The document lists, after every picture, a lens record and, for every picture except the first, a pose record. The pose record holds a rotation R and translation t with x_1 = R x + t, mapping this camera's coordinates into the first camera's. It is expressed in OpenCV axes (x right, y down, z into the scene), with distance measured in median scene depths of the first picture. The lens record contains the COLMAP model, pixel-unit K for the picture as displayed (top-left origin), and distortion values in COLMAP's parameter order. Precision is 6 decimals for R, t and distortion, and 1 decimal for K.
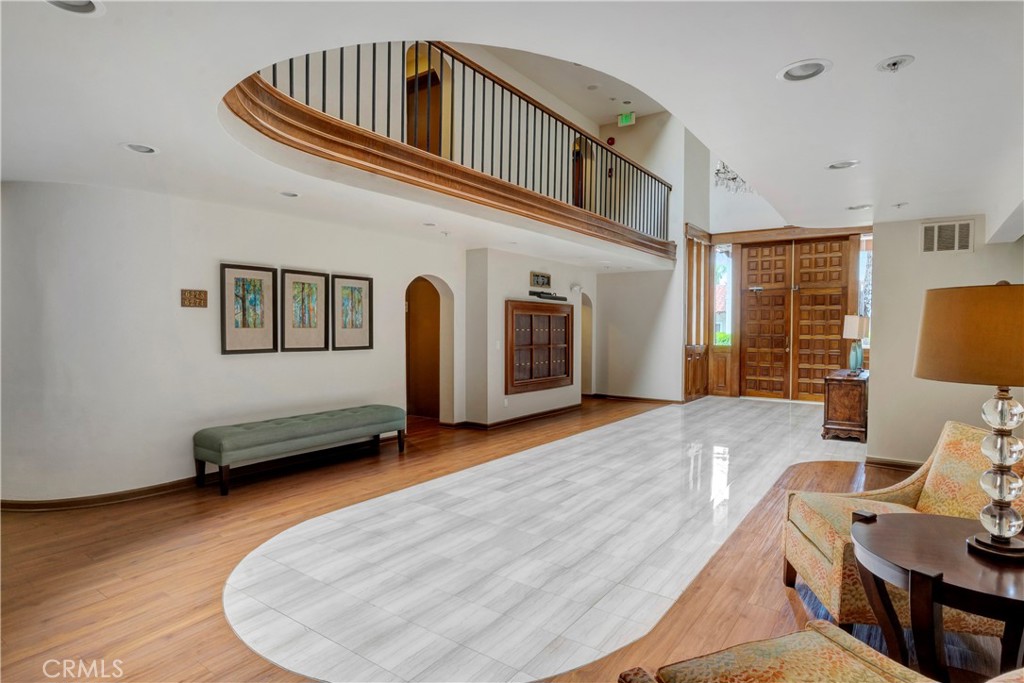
lens RADIAL K [[541.7, 0, 512.0], [0, 541.7, 341.5], [0, 0, 1]] dist [-0.003187, -0.001180]
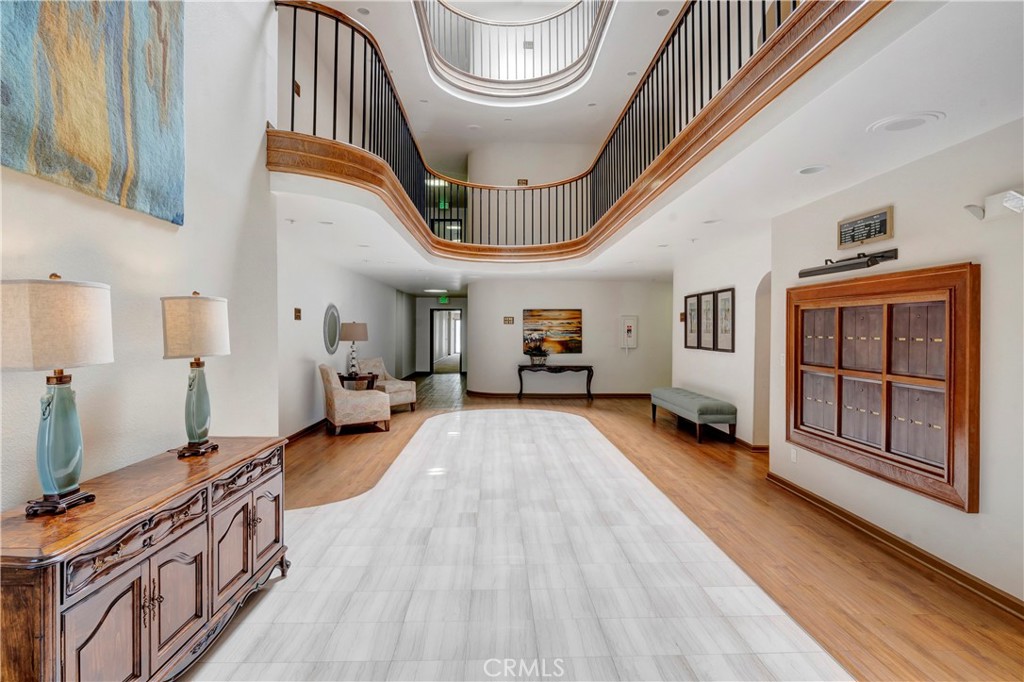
lens RADIAL K [[541.7, 0, 512.0], [0, 541.7, 341.0], [0, 0, 1]] dist [-0.003187, -0.001180]
pose [[-0.787163, 0.006718, -0.616709, 0.771311], [-0.020134, 0.999128, 0.036583, -0.040472], [0.616417, 0.041213, -0.786341, 1.592789]]
